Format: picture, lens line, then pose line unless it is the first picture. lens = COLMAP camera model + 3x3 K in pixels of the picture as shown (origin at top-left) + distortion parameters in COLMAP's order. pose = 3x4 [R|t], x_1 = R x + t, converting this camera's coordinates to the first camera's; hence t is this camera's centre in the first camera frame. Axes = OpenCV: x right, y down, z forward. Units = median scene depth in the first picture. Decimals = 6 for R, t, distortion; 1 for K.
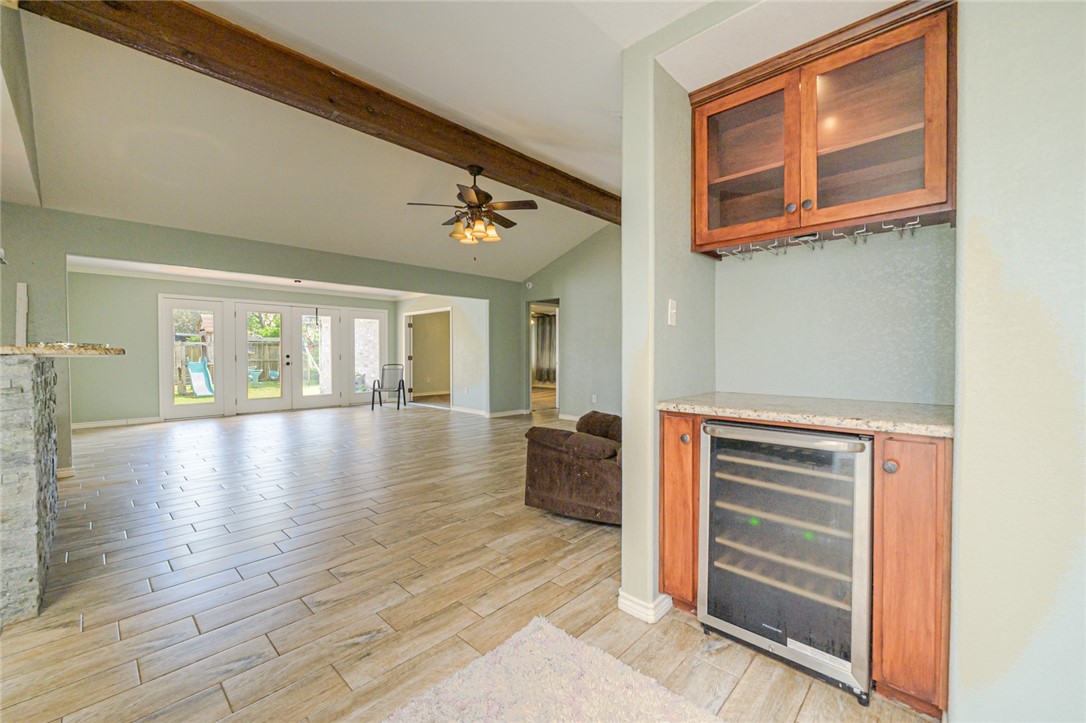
lens RADIAL K [[441.2, 0, 546.4], [0, 441.2, 363.8], [0, 0, 1]] dist [-0.003608, -0.000013]
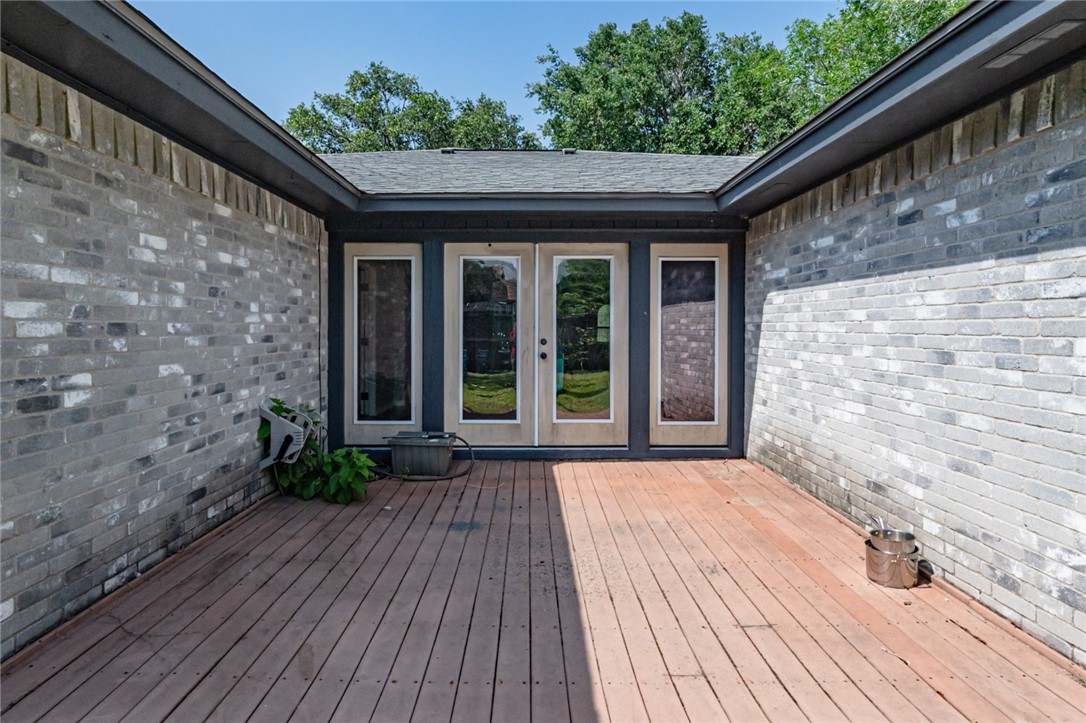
lens RADIAL K [[435.2, 0, 537.9], [0, 435.2, 365.9], [0, 0, 1]] dist [-0.002434, 0.000068]
pose [[-0.694584, -0.056727, 0.717172, -0.766895], [0.016516, 0.995366, 0.094728, -0.029823], [-0.719222, 0.077641, -0.690428, 1.098600]]
